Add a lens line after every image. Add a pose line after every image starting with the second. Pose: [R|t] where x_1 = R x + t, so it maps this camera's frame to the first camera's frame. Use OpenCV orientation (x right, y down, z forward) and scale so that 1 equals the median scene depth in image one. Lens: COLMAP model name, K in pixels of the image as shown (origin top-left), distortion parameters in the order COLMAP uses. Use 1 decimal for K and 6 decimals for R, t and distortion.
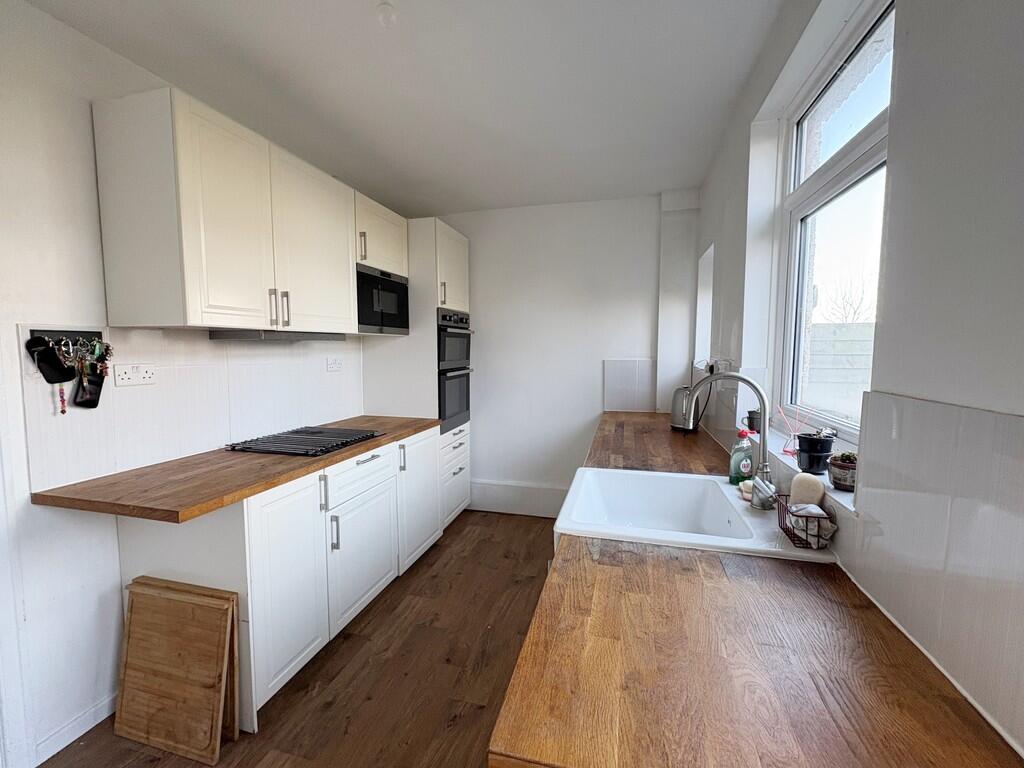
lens RADIAL K [[438.1, 0, 512.0], [0, 438.1, 384.0], [0, 0, 1]] dist [0.000285, -0.000057]
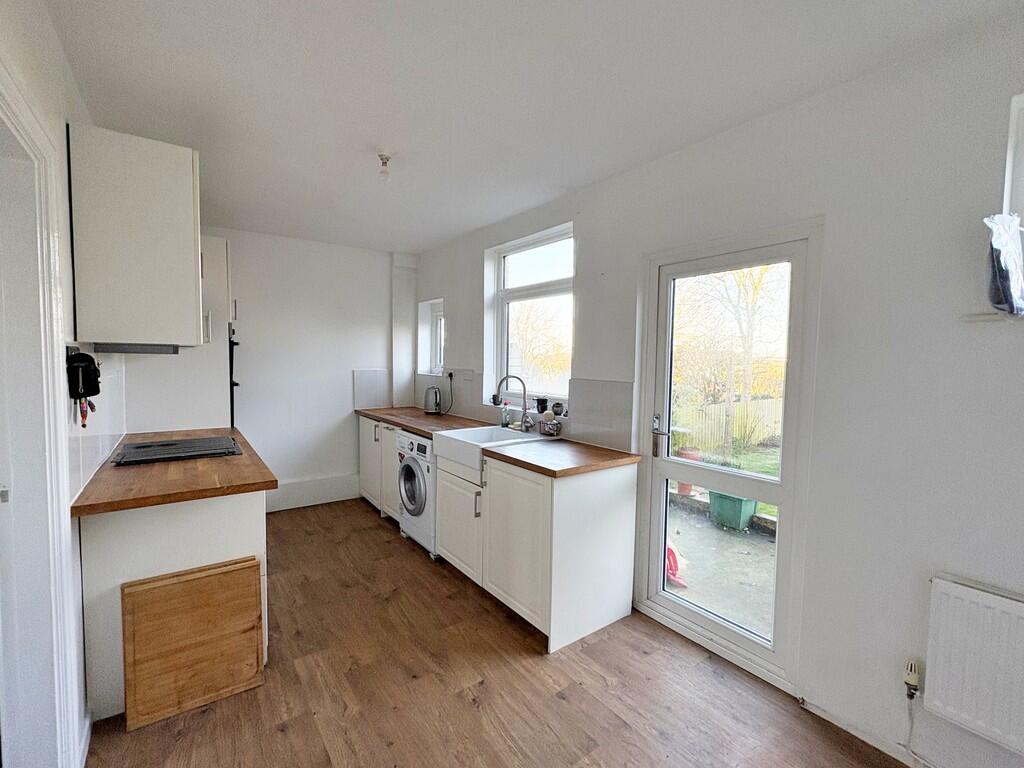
lens RADIAL K [[454.2, 0, 512.0], [0, 454.2, 384.0], [0, 0, 1]] dist [0.000859, 0.000044]
pose [[0.630268, -0.033619, 0.775650, -1.054945], [0.050323, 0.998730, 0.002397, 0.010948], [-0.774745, 0.037523, 0.631159, -0.394693]]
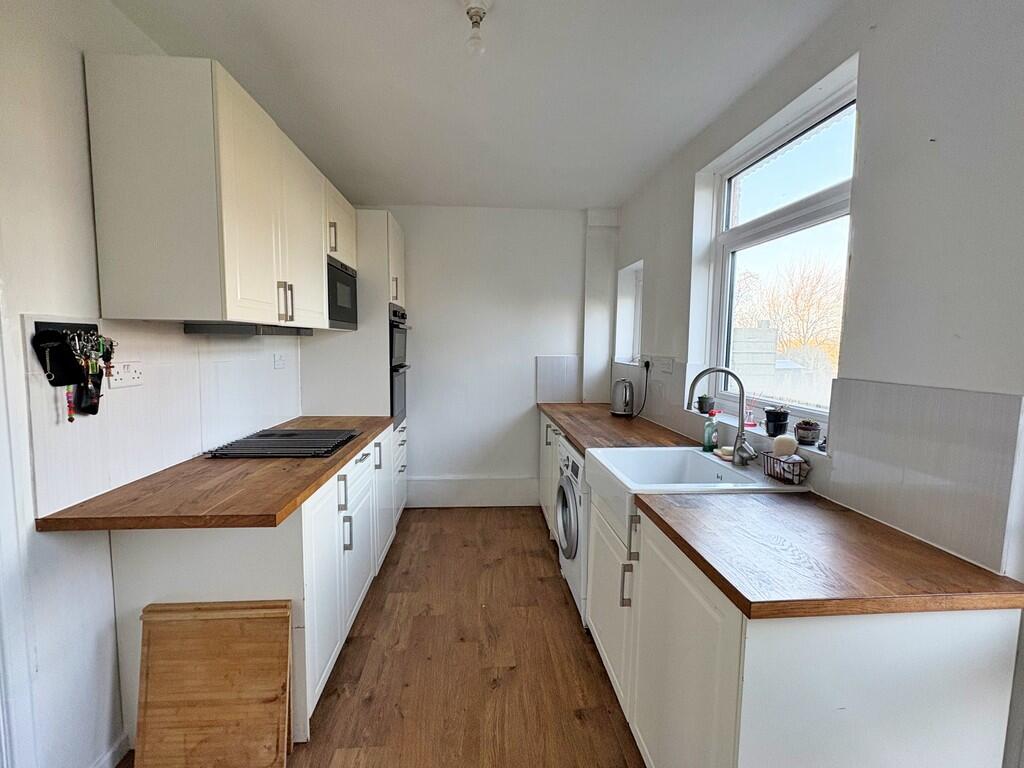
lens RADIAL K [[454.2, 0, 512.0], [0, 454.2, 384.0], [0, 0, 1]] dist [0.000859, 0.000044]
pose [[0.943662, -0.019126, 0.330358, -0.443095], [0.015924, 0.999796, 0.012395, -0.002033], [-0.330528, -0.006436, 0.943774, -0.090540]]
